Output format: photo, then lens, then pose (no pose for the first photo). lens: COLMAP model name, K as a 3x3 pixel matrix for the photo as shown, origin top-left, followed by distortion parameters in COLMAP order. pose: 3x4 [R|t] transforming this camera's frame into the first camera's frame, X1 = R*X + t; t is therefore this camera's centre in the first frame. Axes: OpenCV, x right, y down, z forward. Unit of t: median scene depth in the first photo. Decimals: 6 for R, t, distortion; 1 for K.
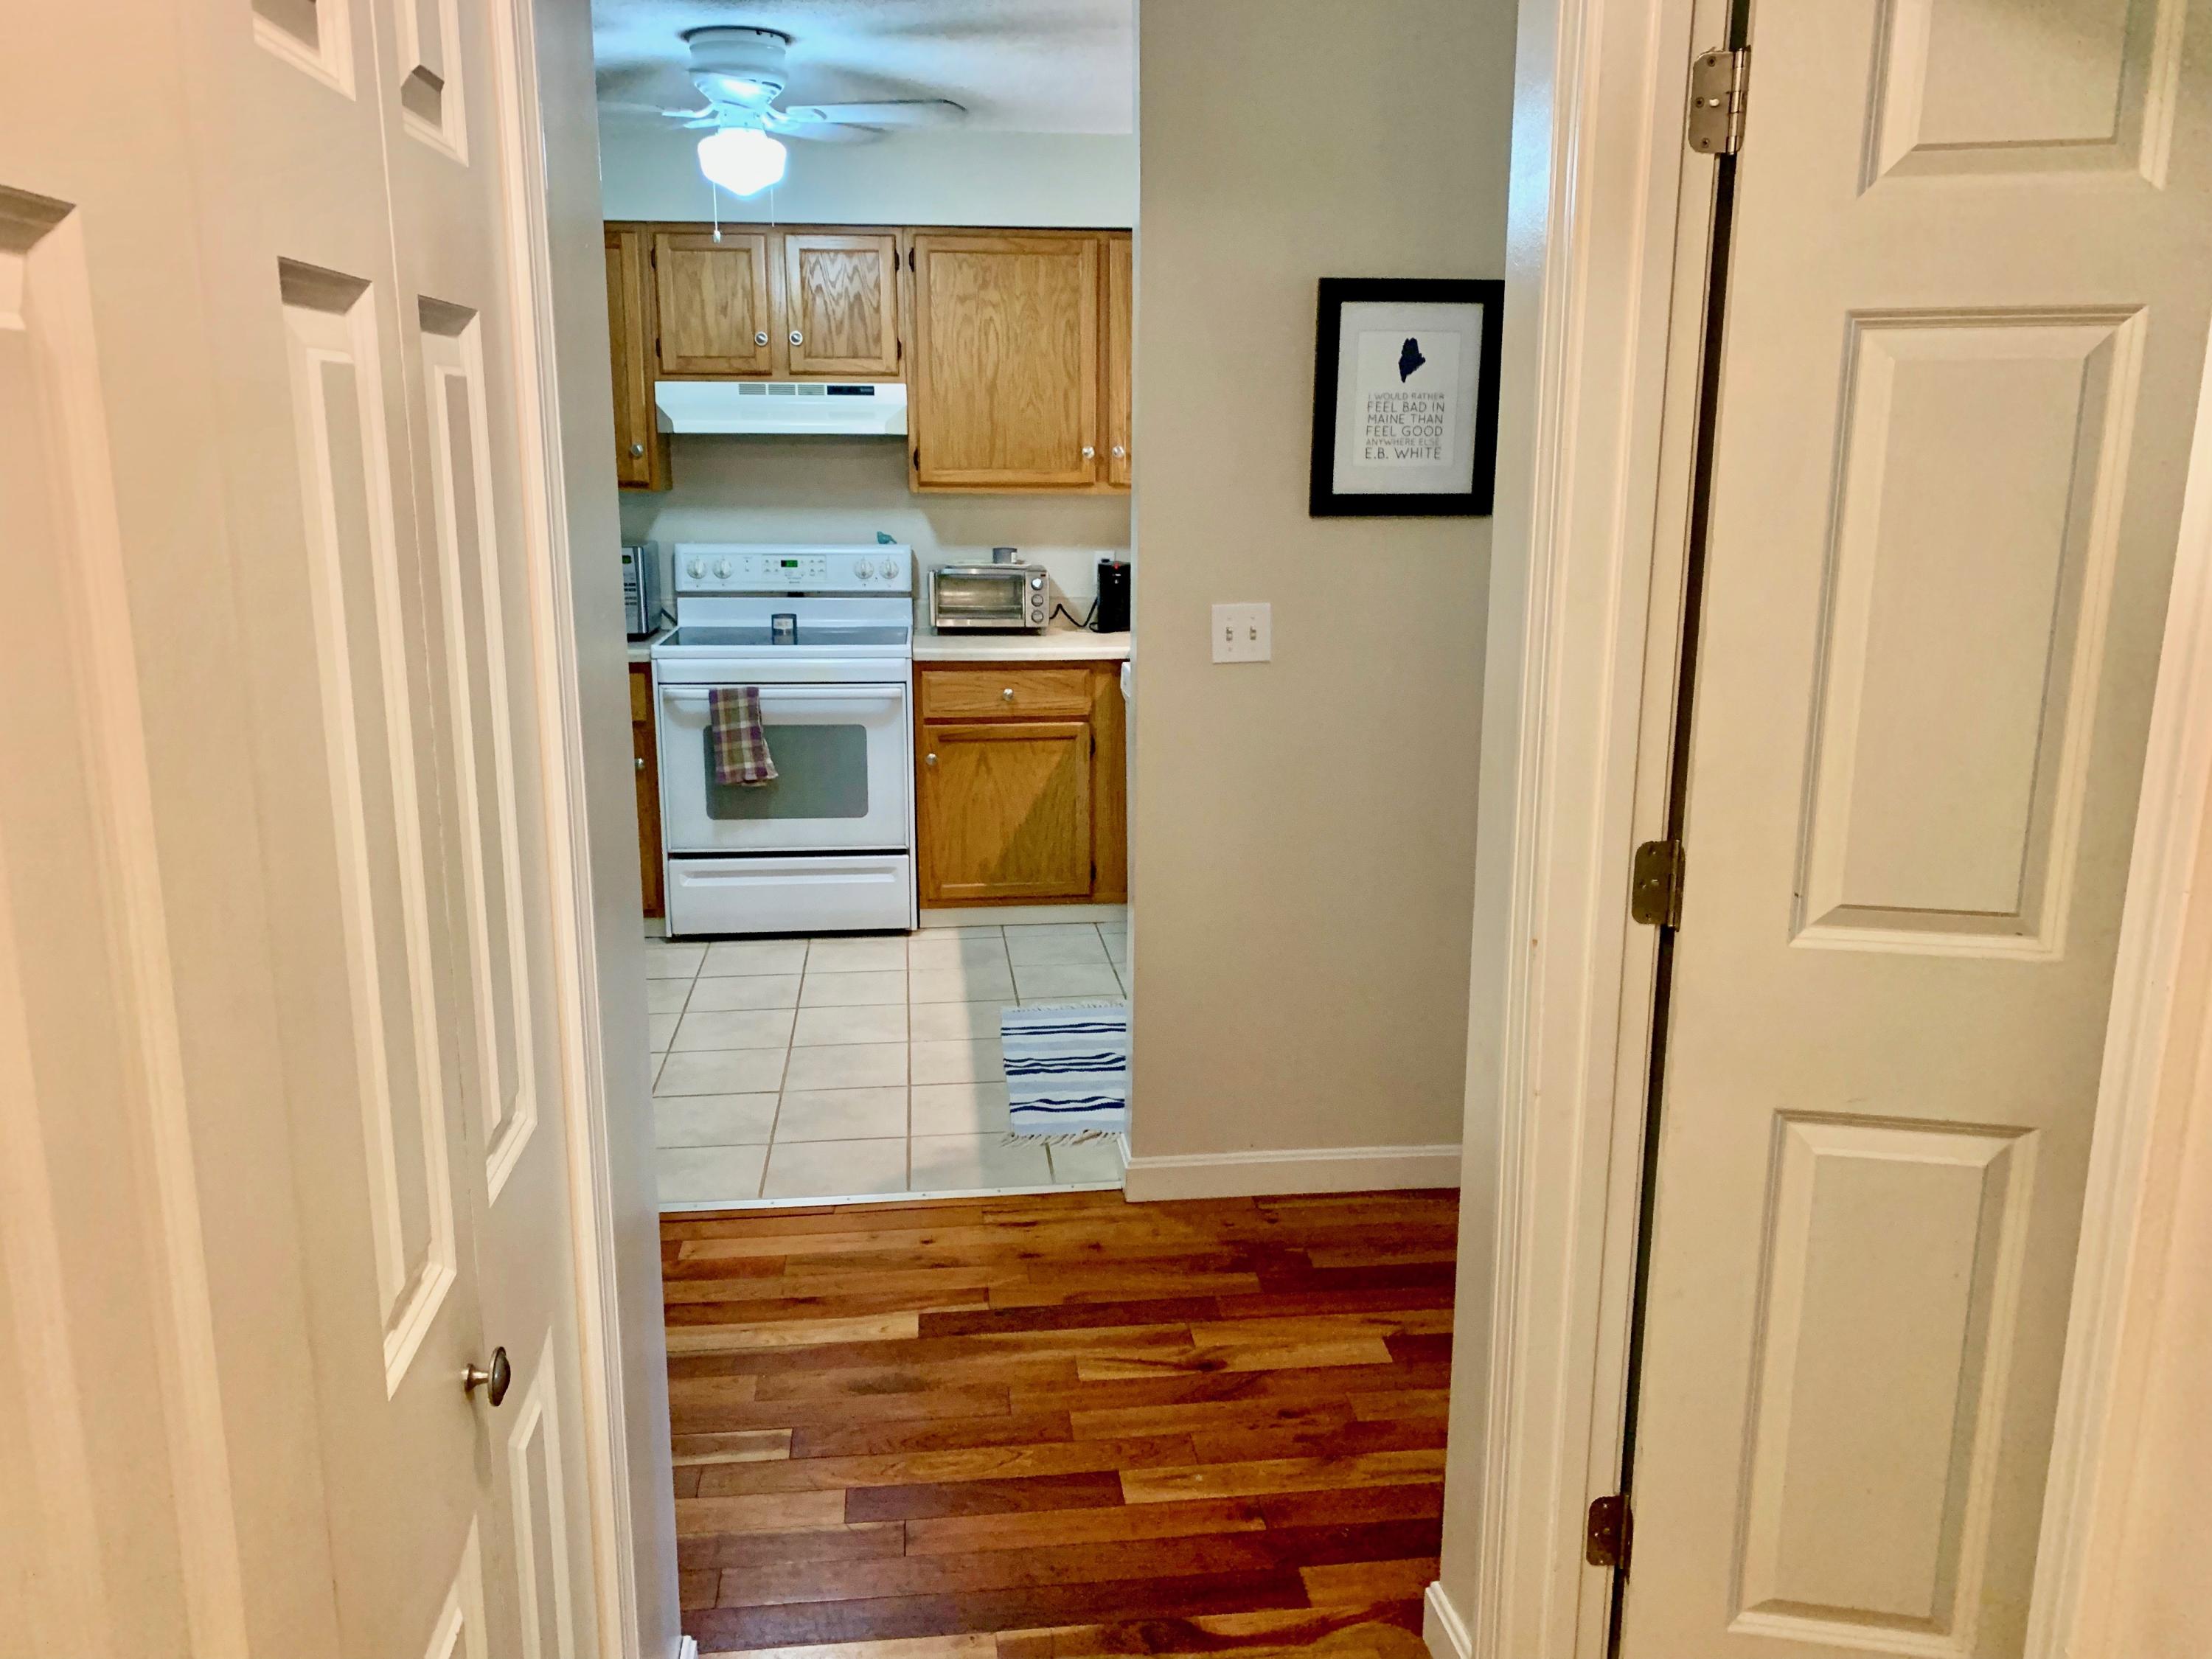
lens RADIAL K [[1699.3, 0, 1107.2], [0, 1699.3, 828.5], [0, 0, 1]] dist [0.020623, -0.009207]
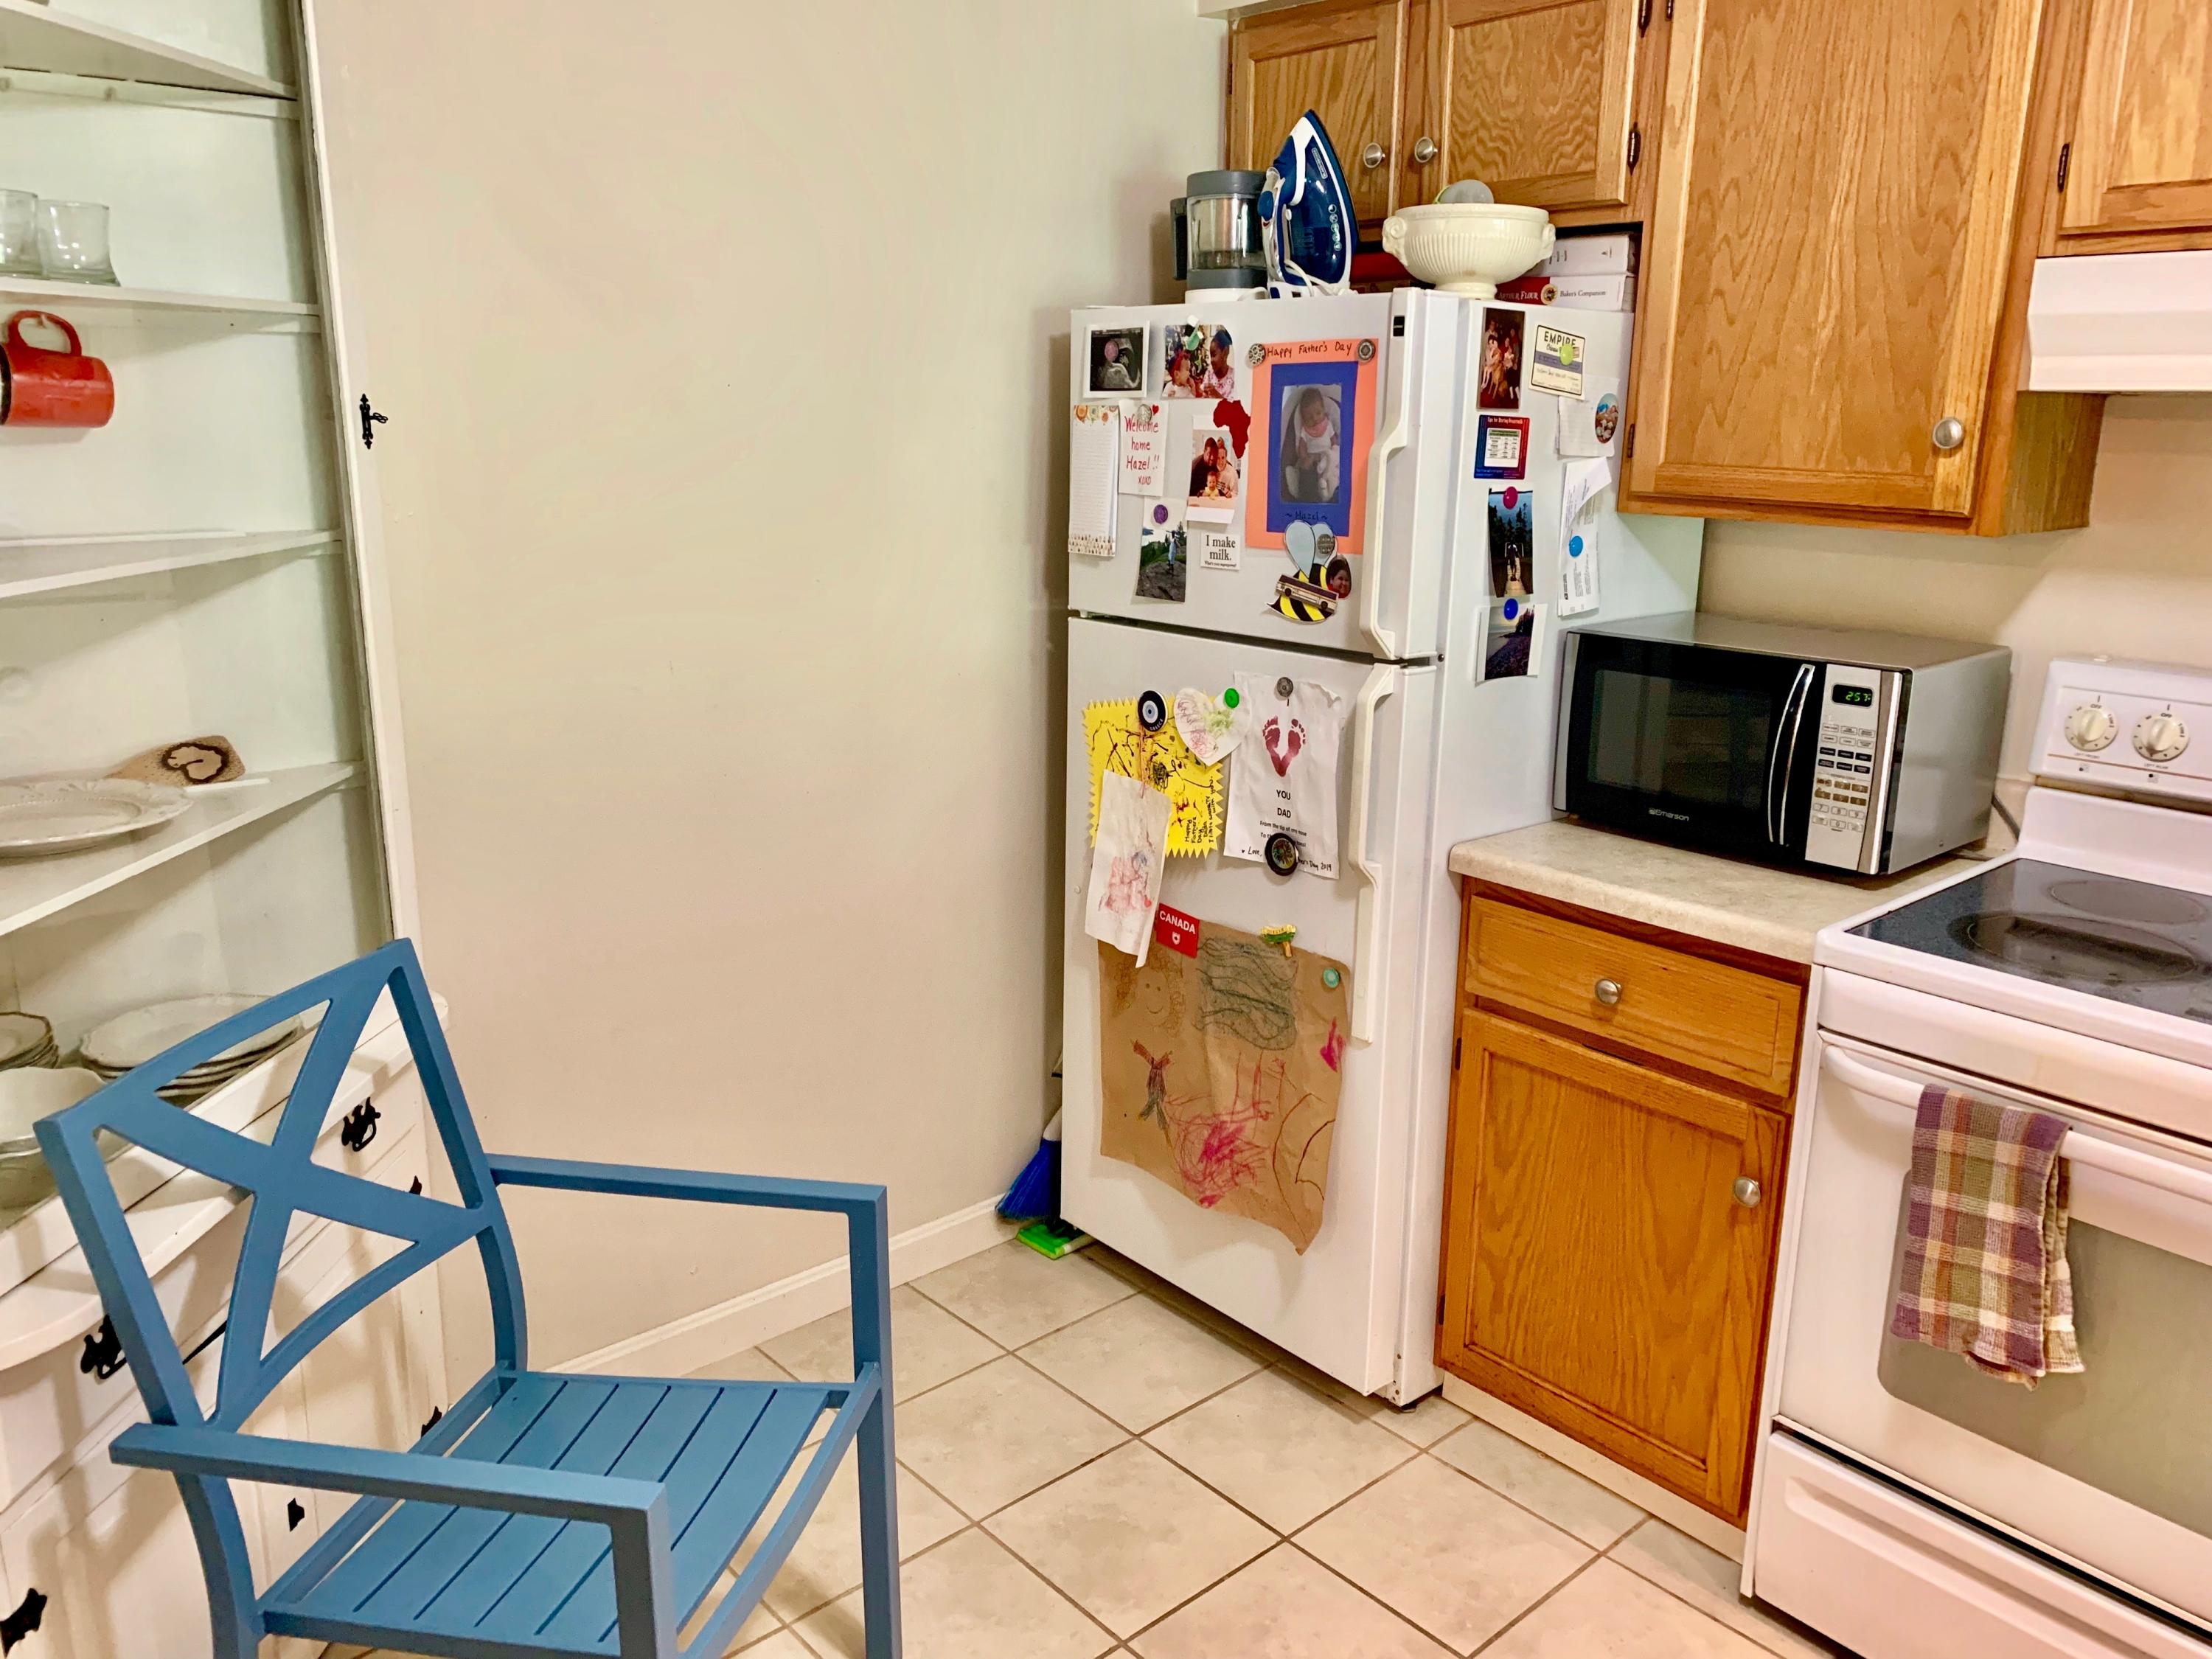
lens RADIAL K [[1699.3, 0, 1104.9], [0, 1699.3, 821.0], [0, 0, 1]] dist [0.020623, -0.009207]
pose [[0.572353, 0.196675, -0.796072, -0.050298], [-0.183311, 0.976931, 0.109562, -0.142444], [0.799255, 0.083220, 0.595202, 0.614842]]
